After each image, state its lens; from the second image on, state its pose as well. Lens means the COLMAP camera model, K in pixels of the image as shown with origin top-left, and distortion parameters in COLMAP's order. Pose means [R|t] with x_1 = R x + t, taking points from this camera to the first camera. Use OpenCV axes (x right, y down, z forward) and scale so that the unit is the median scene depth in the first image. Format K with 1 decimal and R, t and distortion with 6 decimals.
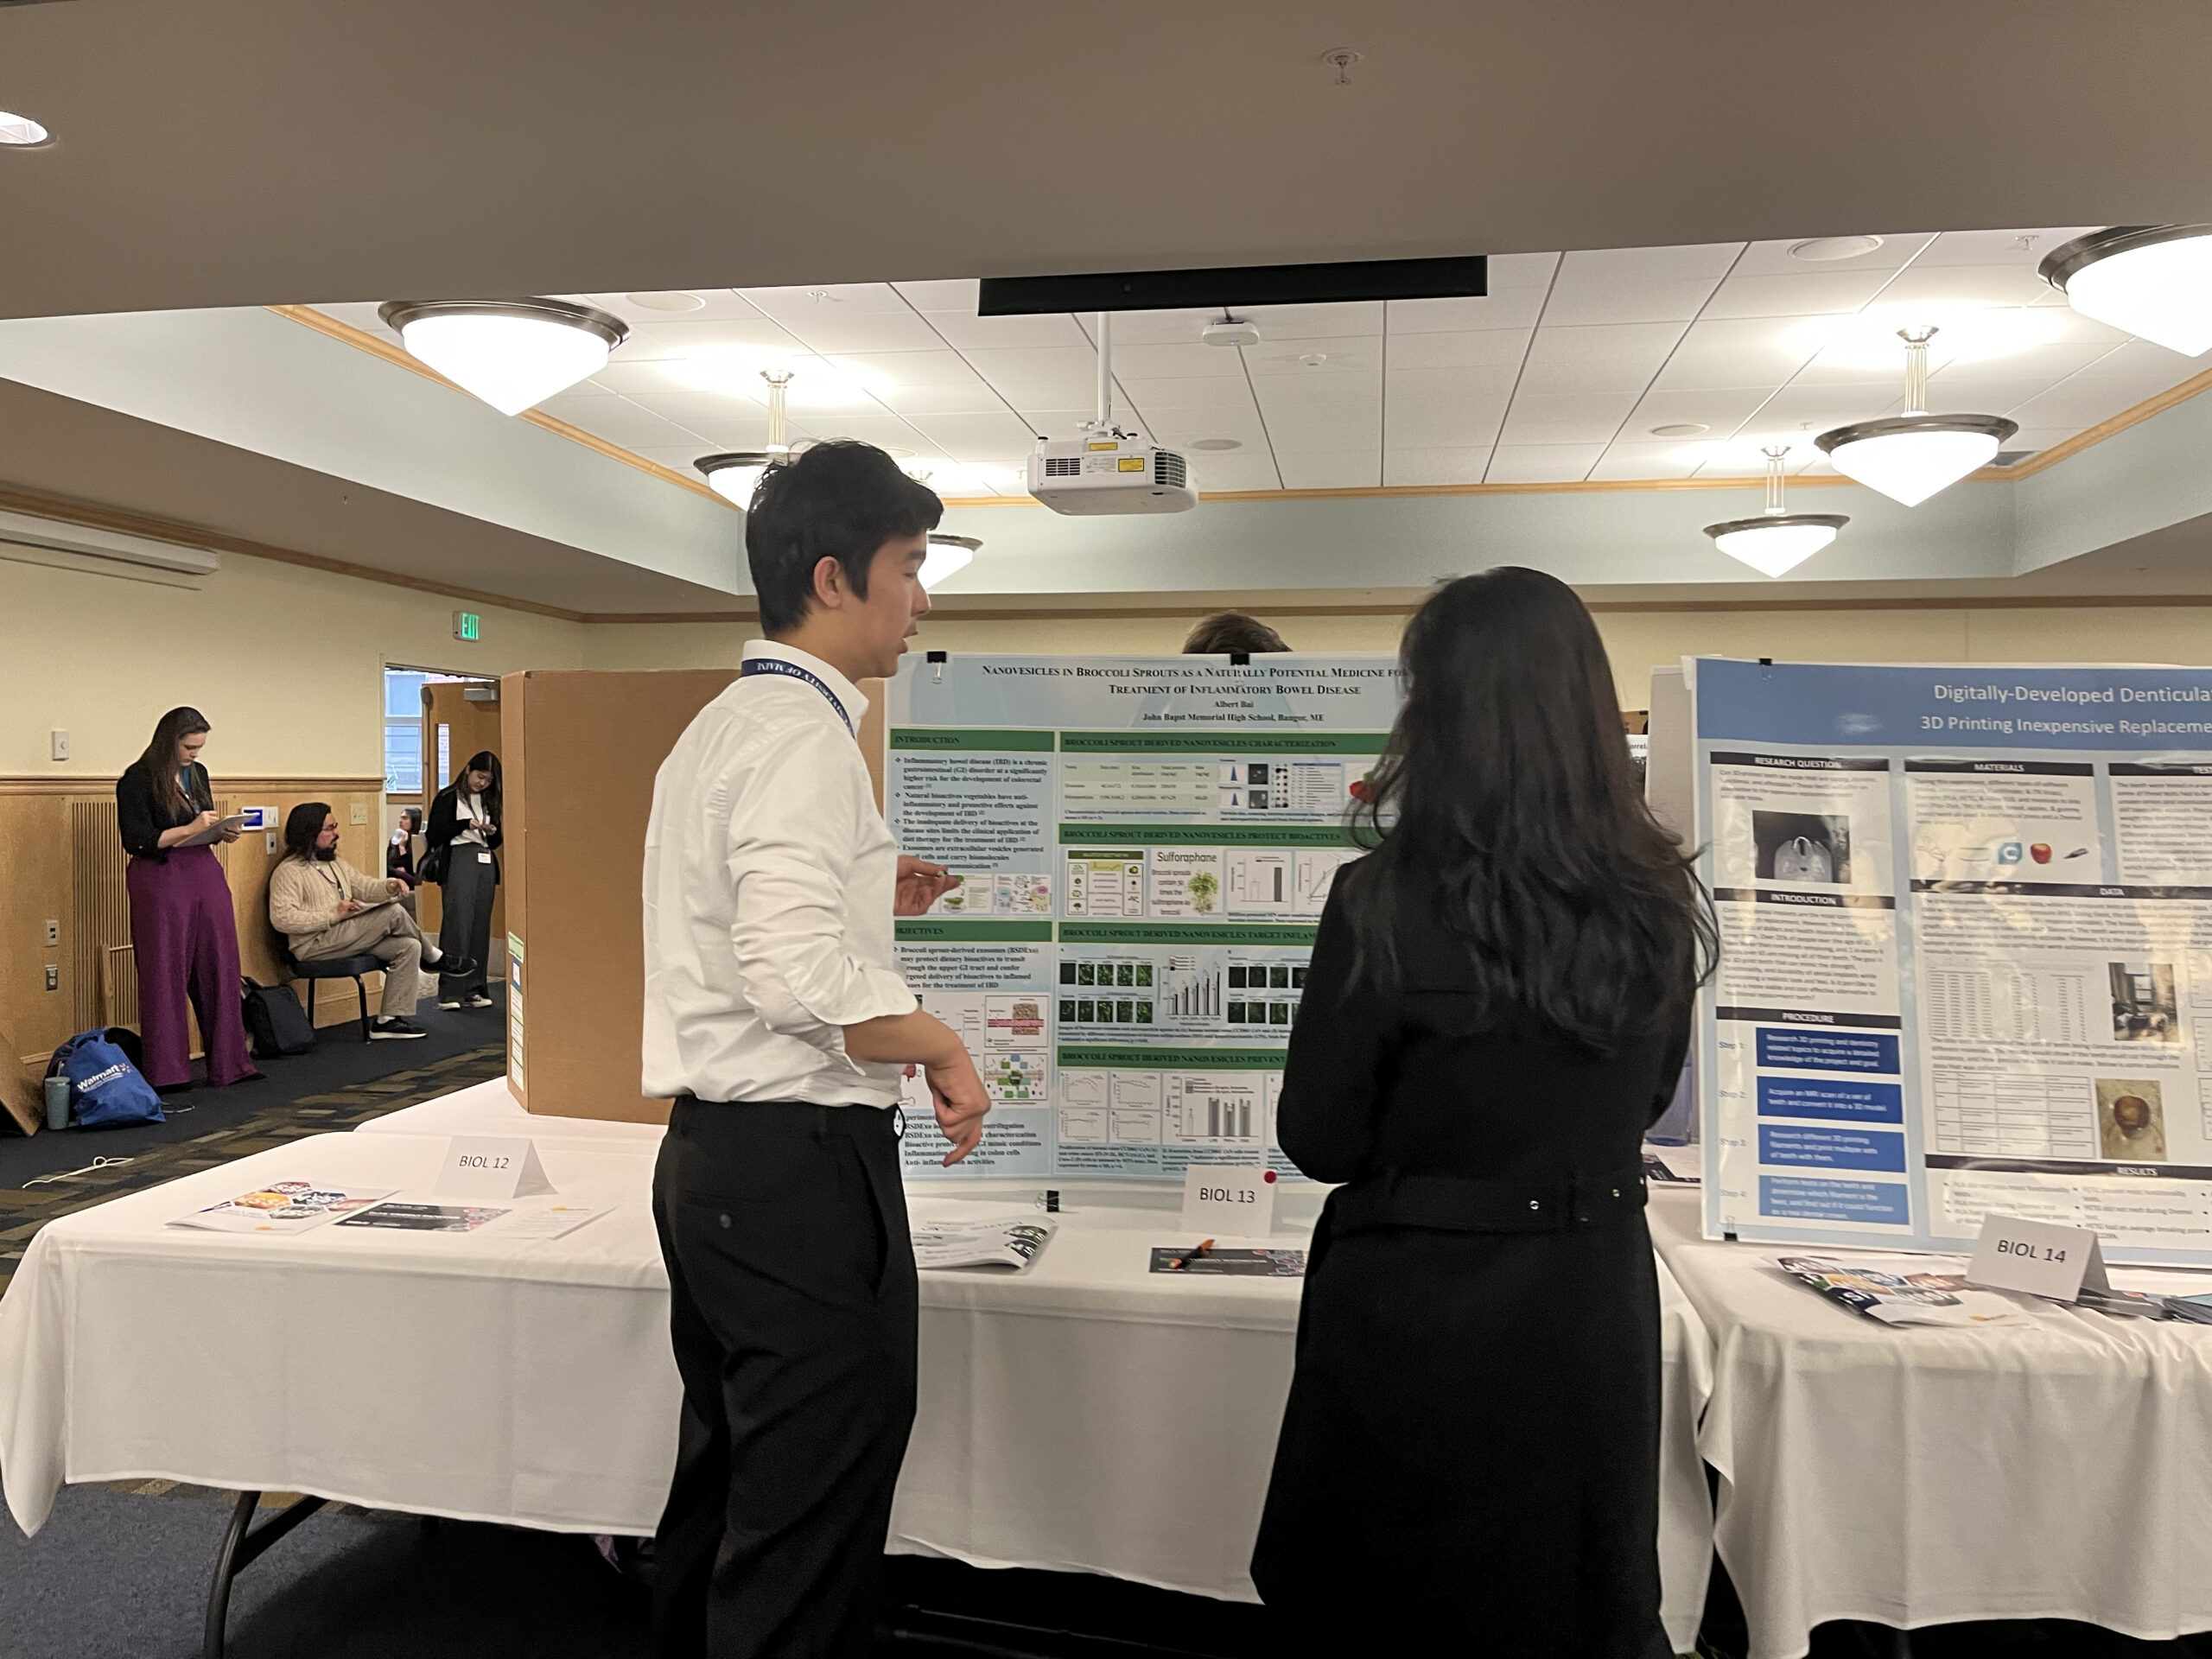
lens RADIAL K [[1633.5, 0, 1105.7], [0, 1633.5, 857.6], [0, 0, 1]] dist [0.082381, -0.099615]
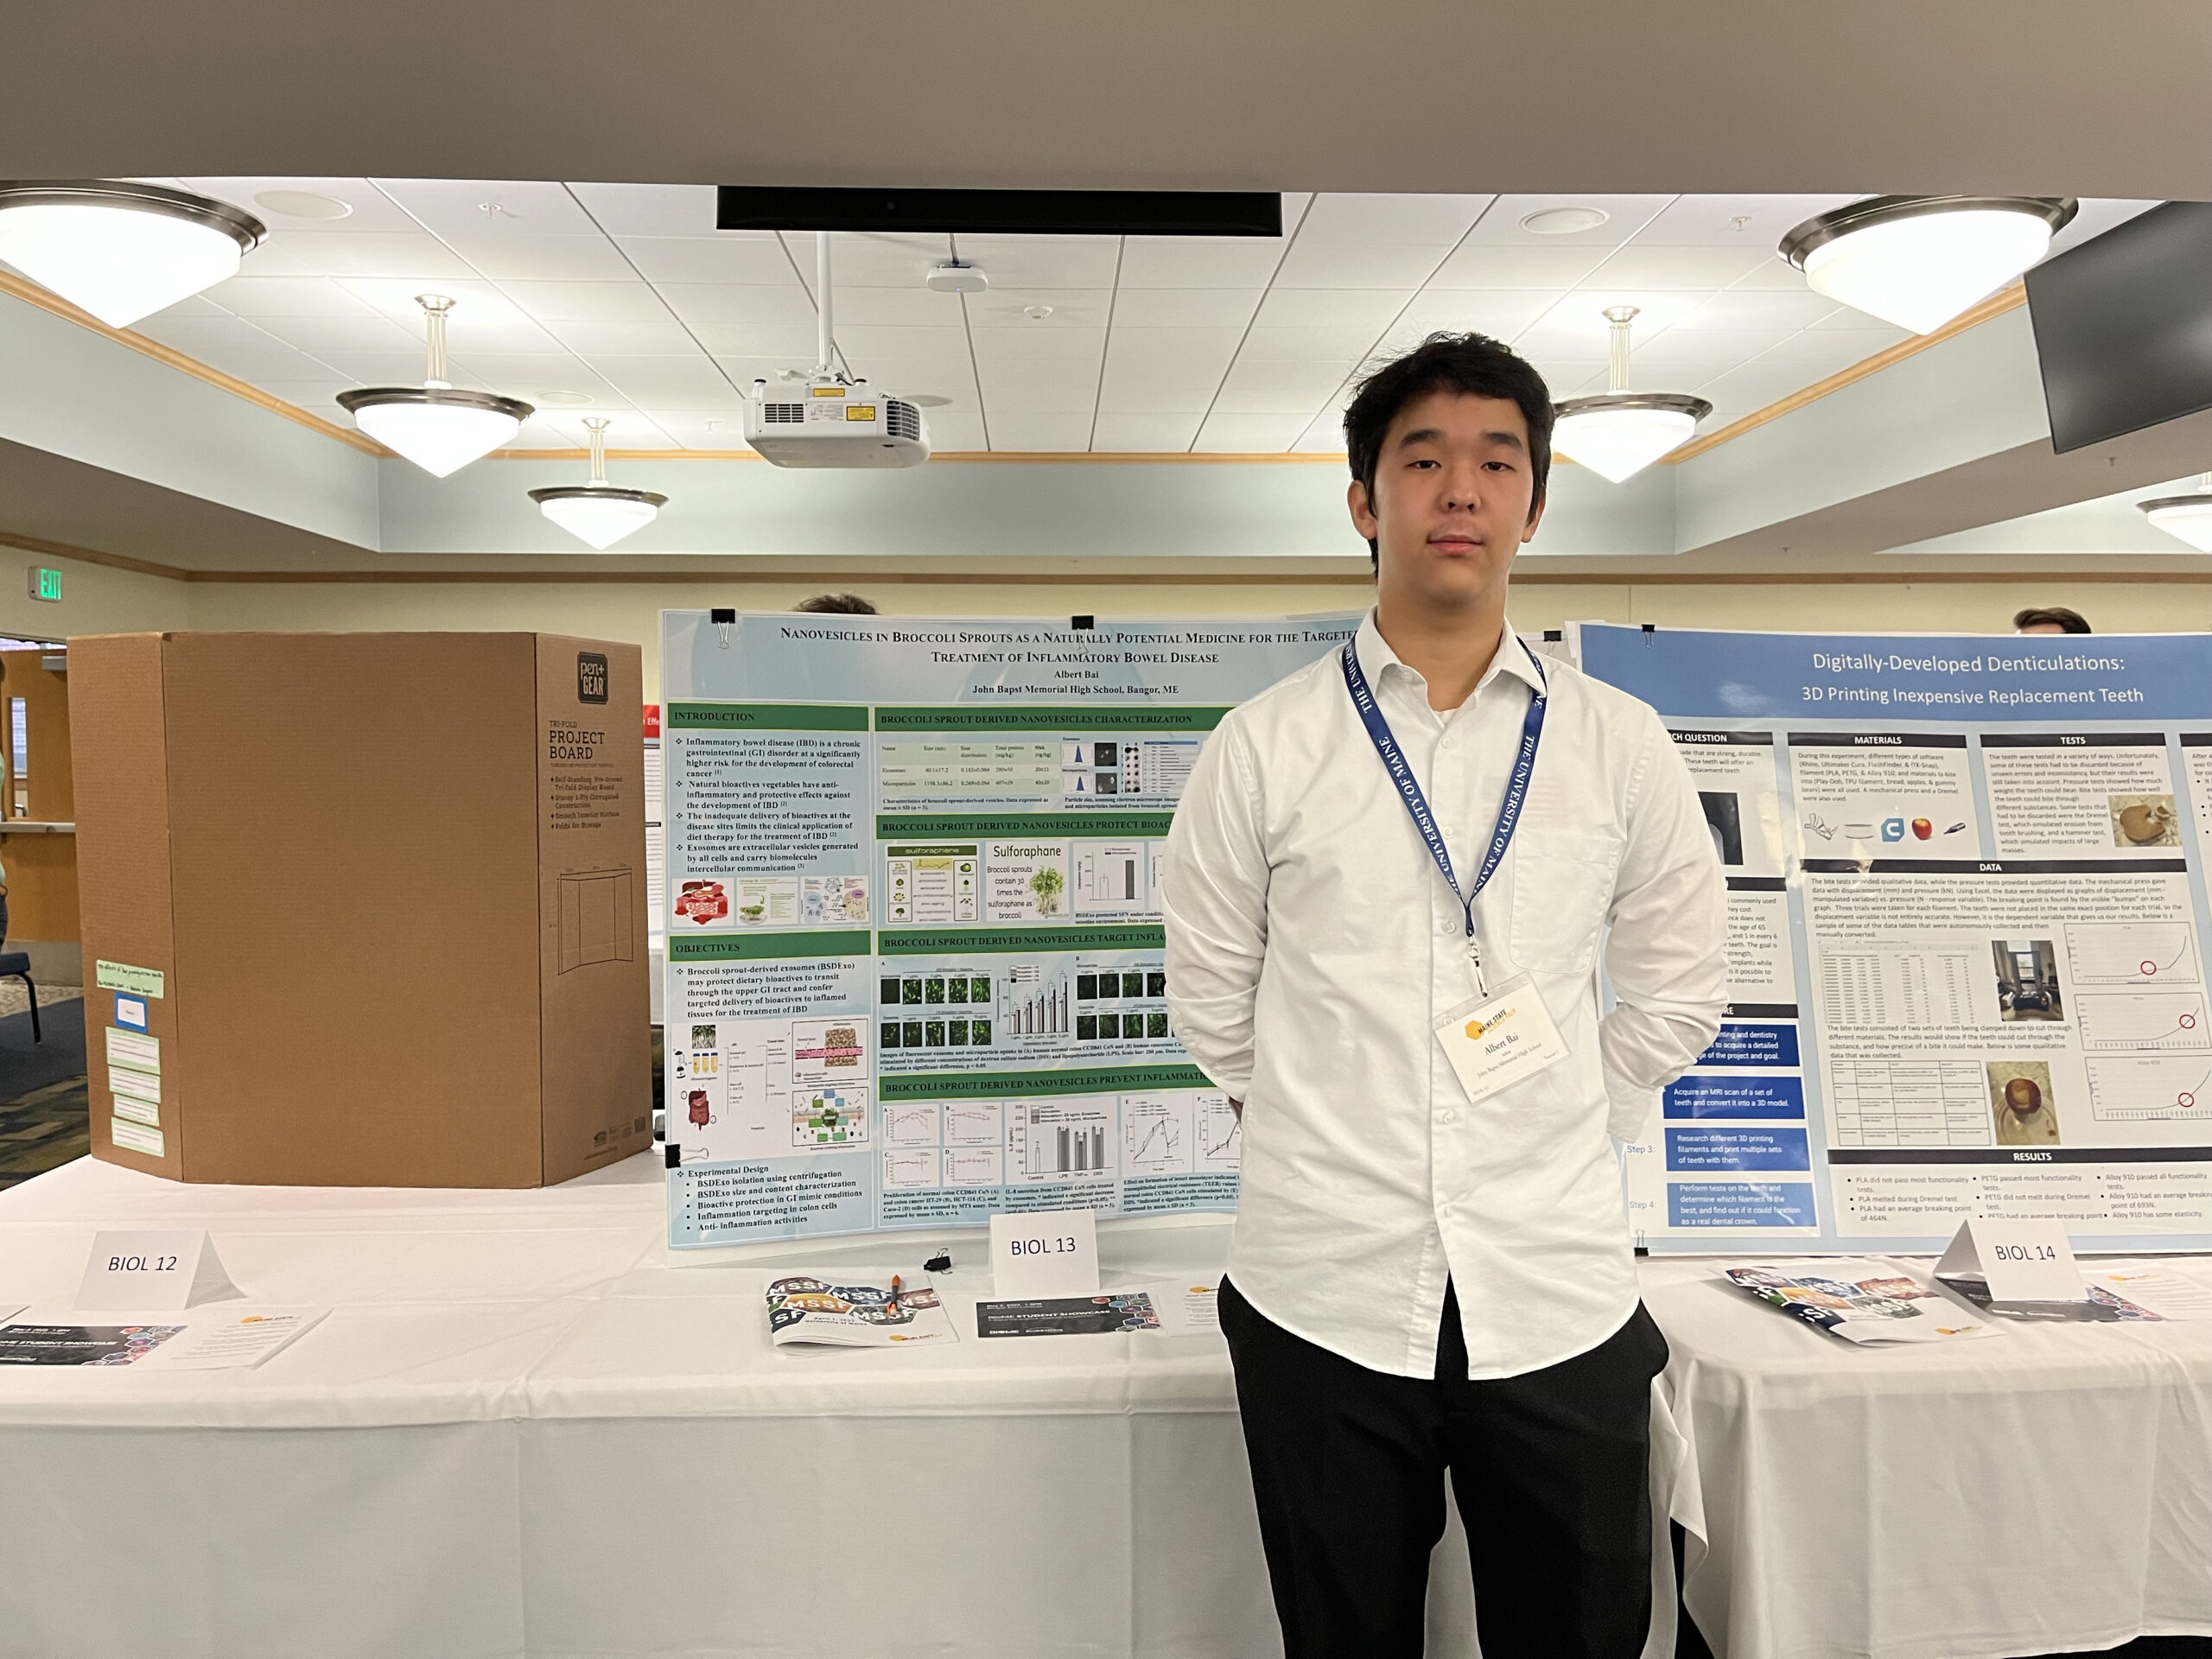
lens RADIAL K [[1621.3, 0, 1109.4], [0, 1621.3, 843.5], [0, 0, 1]] dist [0.068346, -0.080279]
pose [[0.977996, -0.022711, 0.207382, -0.085643], [0.020569, 0.999711, 0.012480, -0.014175], [-0.207605, -0.007939, 0.978180, 0.151410]]
